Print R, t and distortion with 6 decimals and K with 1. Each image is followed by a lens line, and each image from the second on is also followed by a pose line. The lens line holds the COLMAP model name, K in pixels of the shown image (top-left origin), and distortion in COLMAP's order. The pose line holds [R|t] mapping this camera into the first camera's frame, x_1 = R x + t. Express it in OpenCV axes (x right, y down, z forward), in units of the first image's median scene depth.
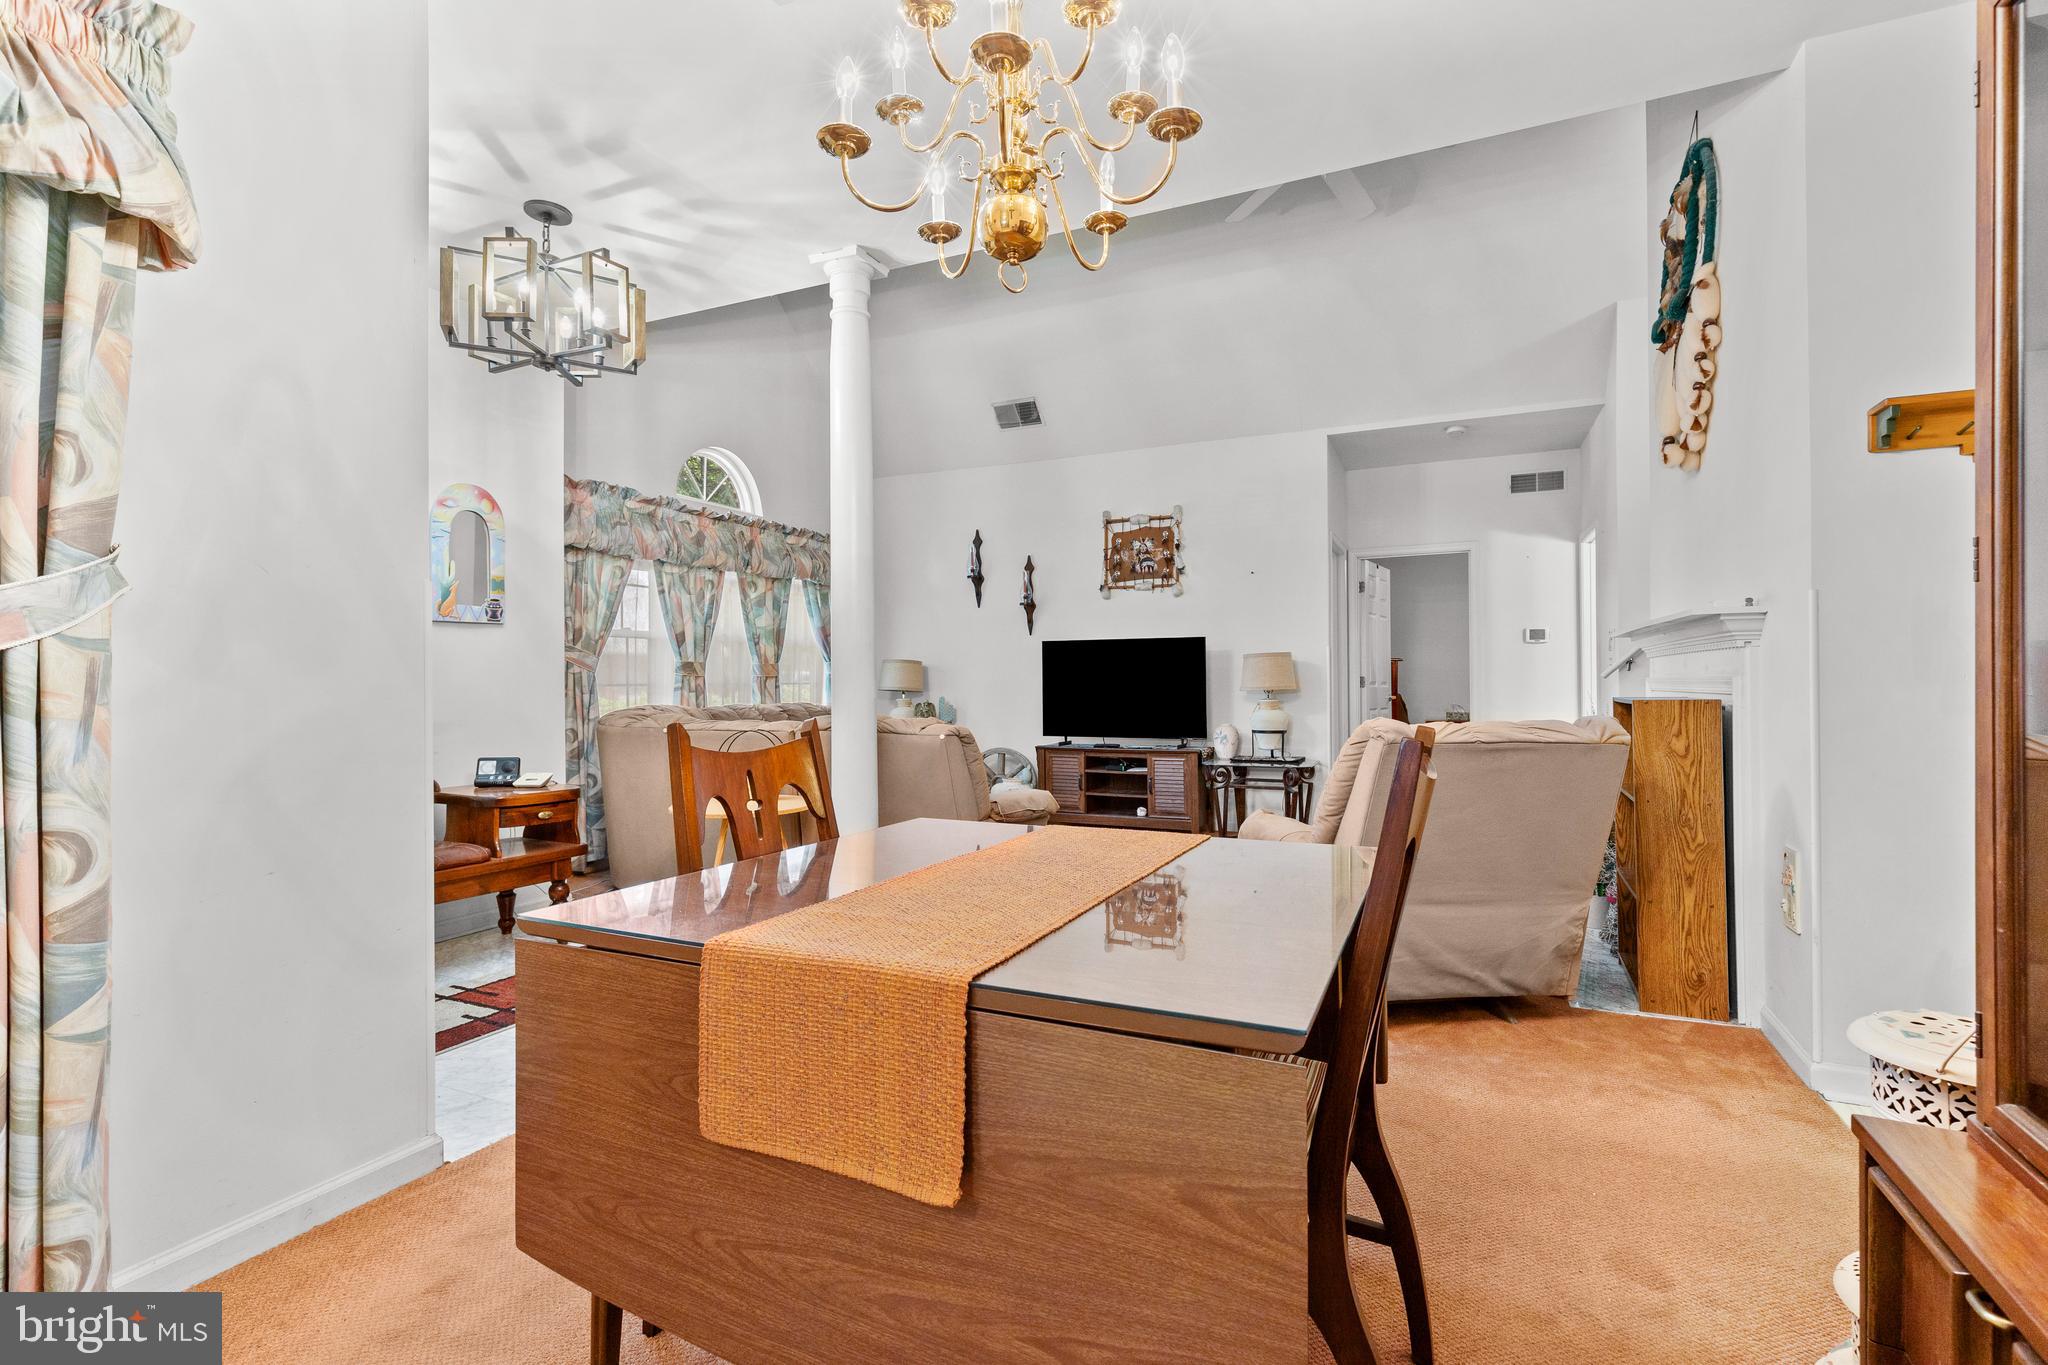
lens RADIAL K [[927.0, 0, 1026.6], [0, 927.0, 683.0], [0, 0, 1]] dist [0.002864, -0.000168]
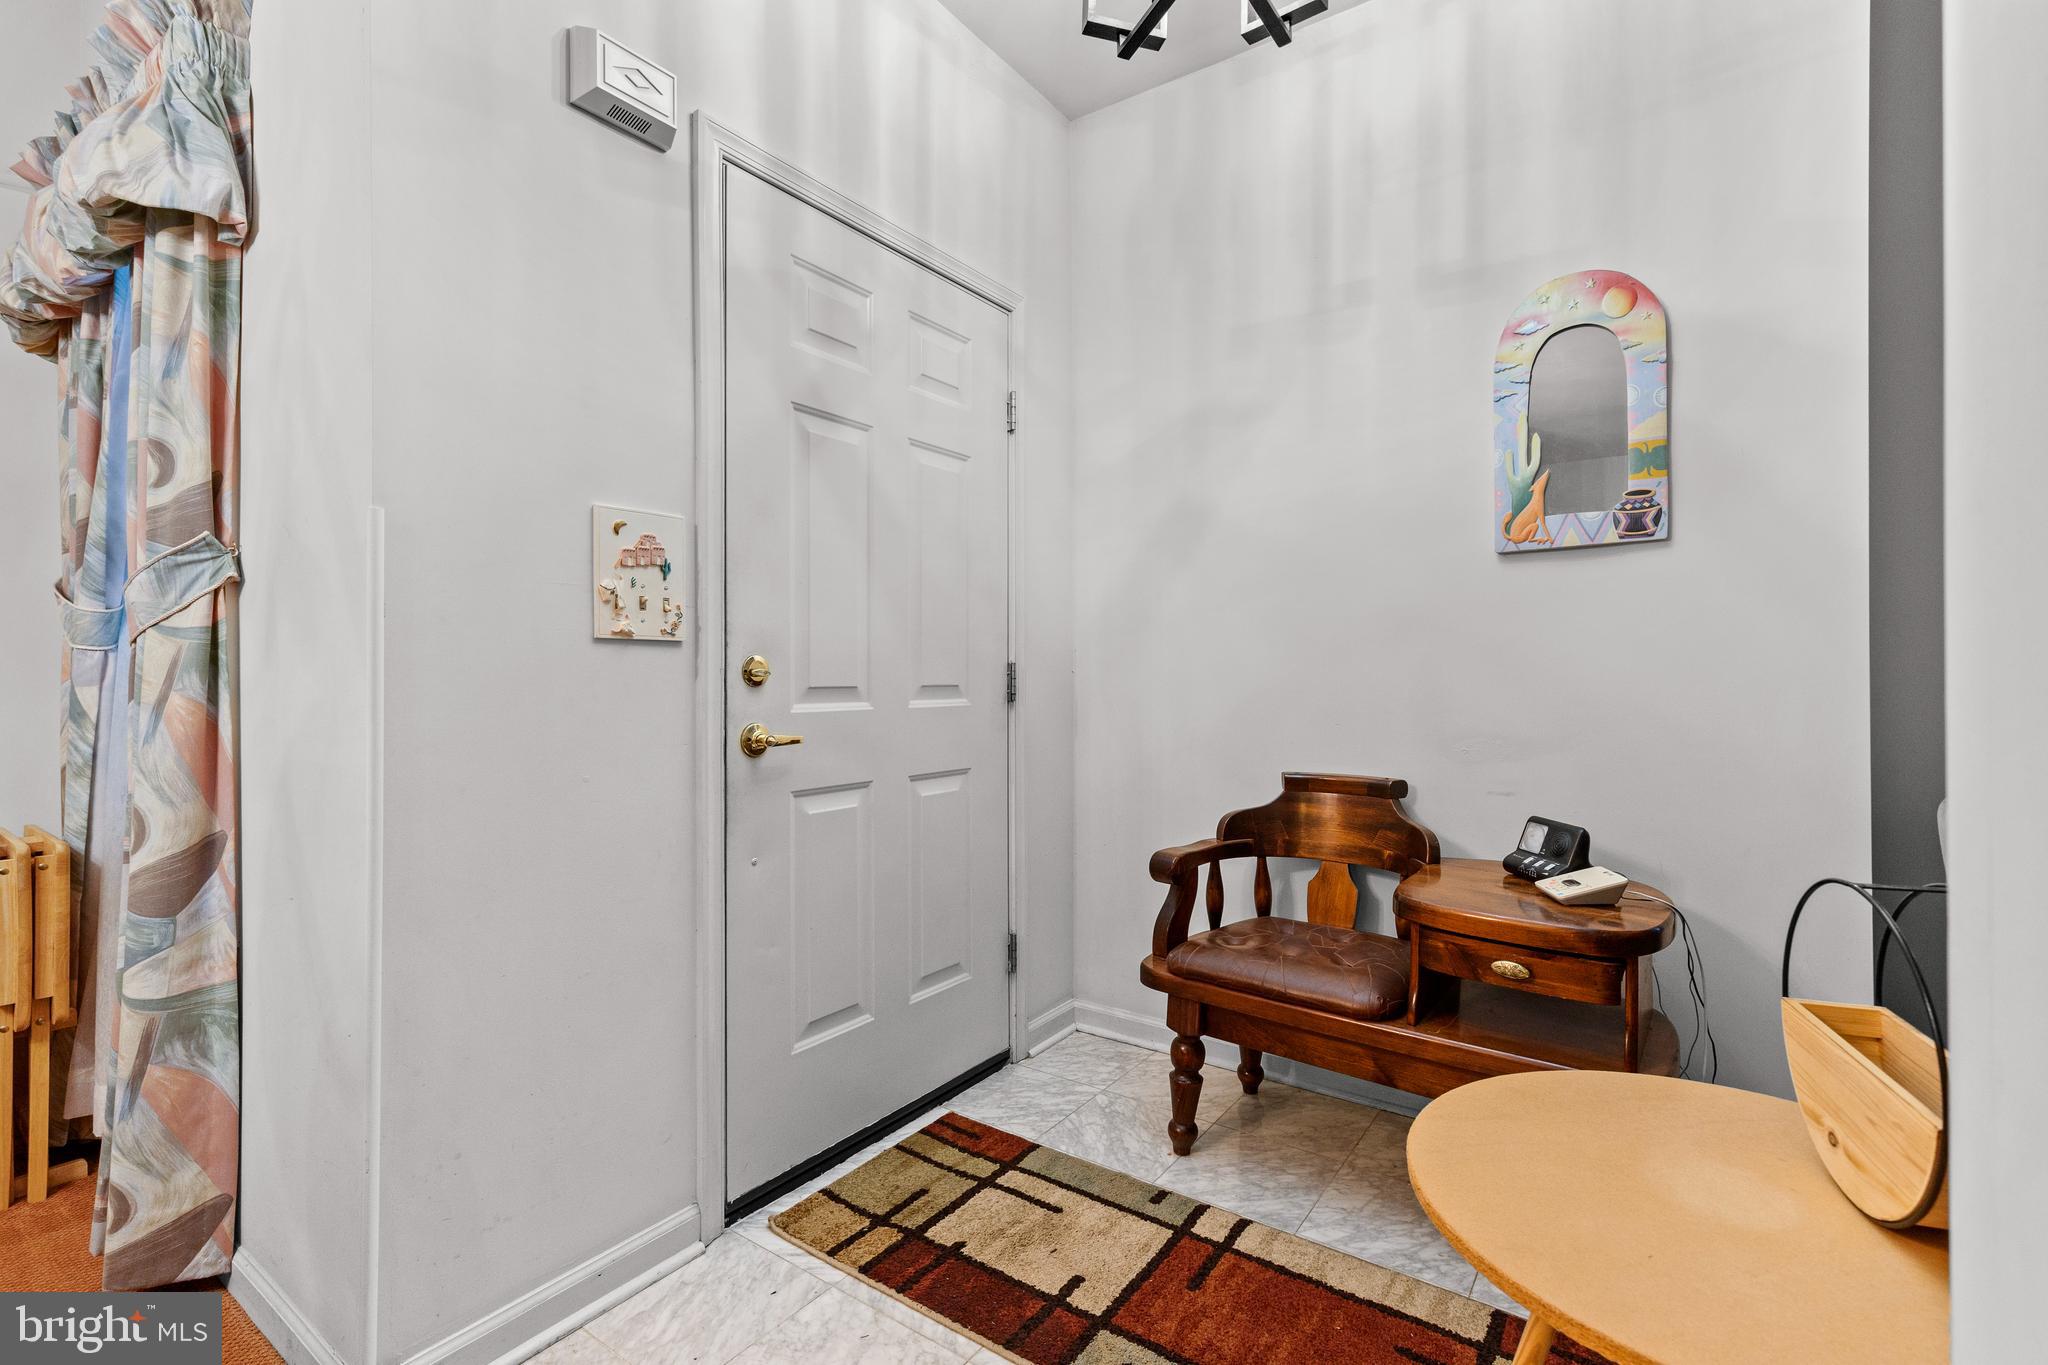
lens RADIAL K [[927.0, 0, 1027.5], [0, 927.0, 672.8], [0, 0, 1]] dist [0.002864, -0.000168]
pose [[-0.171325, 0.008259, -0.985180, -0.051292], [0.002484, 0.999965, 0.007951, -0.001146], [0.985211, -0.001085, -0.171340, 0.824069]]
